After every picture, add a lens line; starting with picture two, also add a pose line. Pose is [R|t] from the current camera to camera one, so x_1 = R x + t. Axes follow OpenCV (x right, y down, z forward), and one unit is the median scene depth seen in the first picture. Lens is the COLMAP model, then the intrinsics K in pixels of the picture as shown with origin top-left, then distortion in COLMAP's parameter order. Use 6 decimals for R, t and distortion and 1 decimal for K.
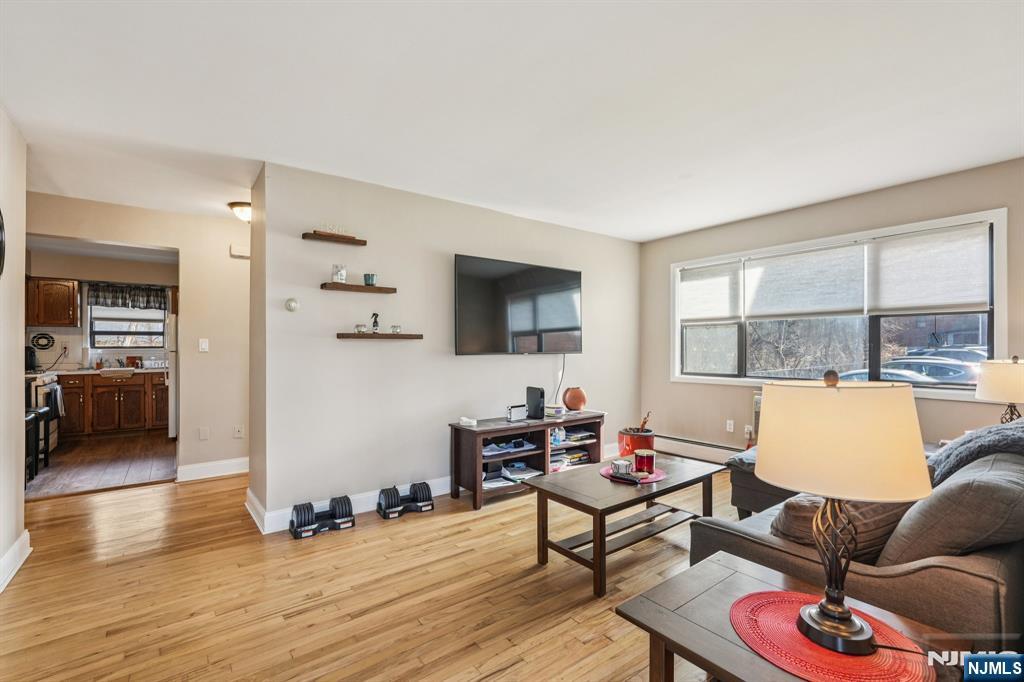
lens RADIAL K [[462.6, 0, 520.9], [0, 462.6, 346.5], [0, 0, 1]] dist [-0.003877, 0.000400]
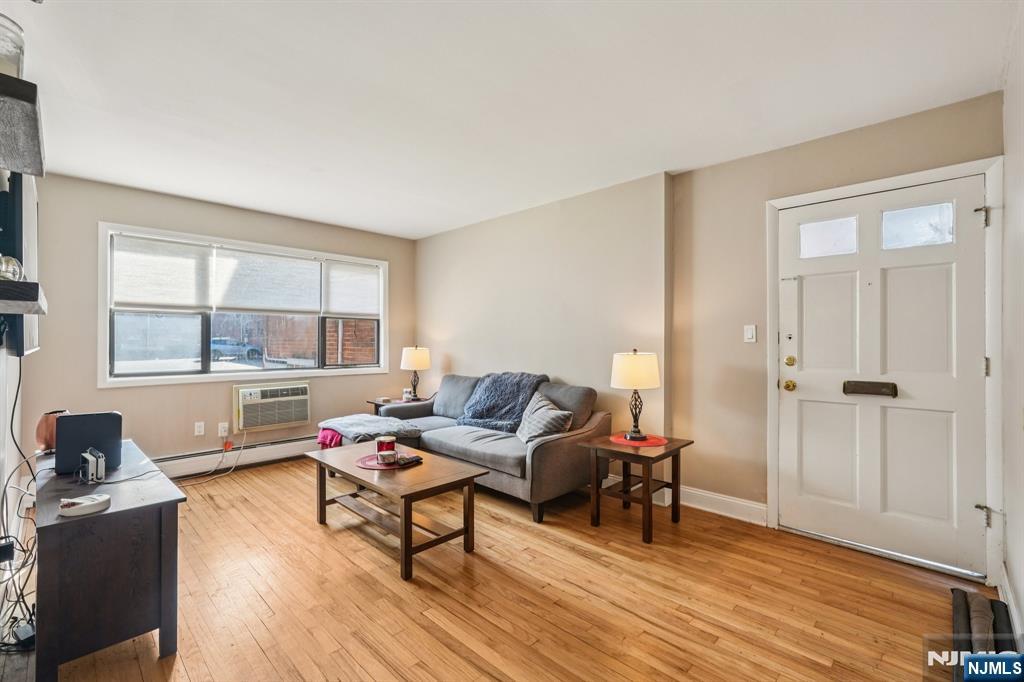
lens RADIAL K [[462.6, 0, 507.0], [0, 462.6, 335.1], [0, 0, 1]] dist [-0.003877, 0.000400]
pose [[-0.151086, 0.015345, 0.988401, -0.361443], [-0.004068, 0.999861, -0.016145, 0.002923], [-0.988512, -0.006460, -0.151003, 0.386837]]
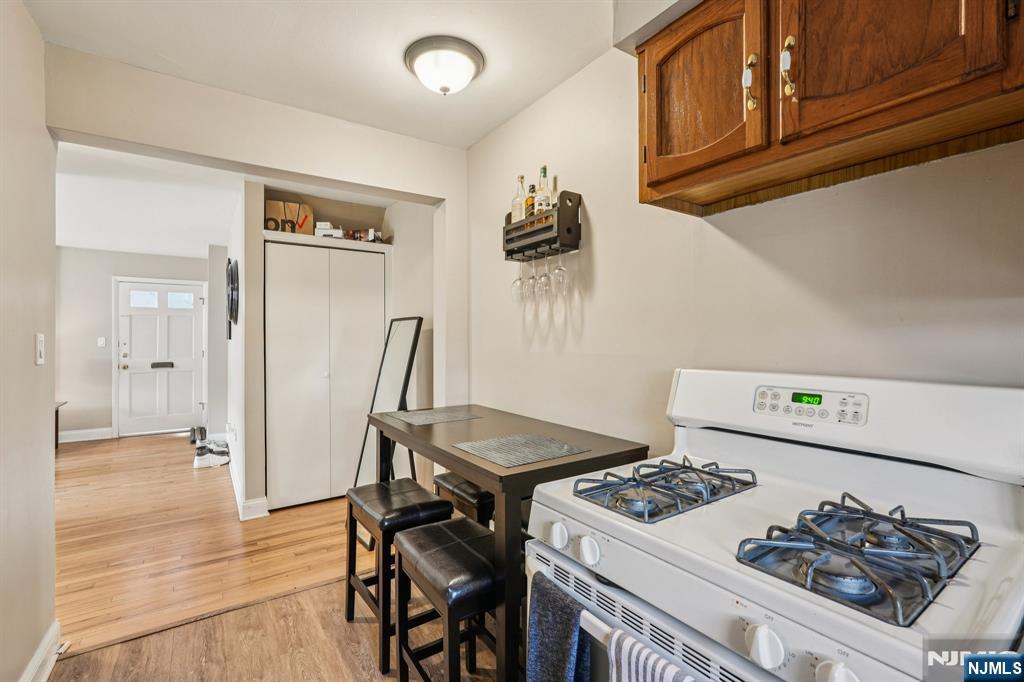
lens RADIAL K [[462.6, 0, 501.6], [0, 462.6, 339.1], [0, 0, 1]] dist [-0.003877, 0.000400]
pose [[-0.997791, 0.003586, 0.066341, -0.727502], [0.003785, 0.999989, 0.002879, -0.010677], [-0.066330, 0.003123, -0.997793, 0.858477]]
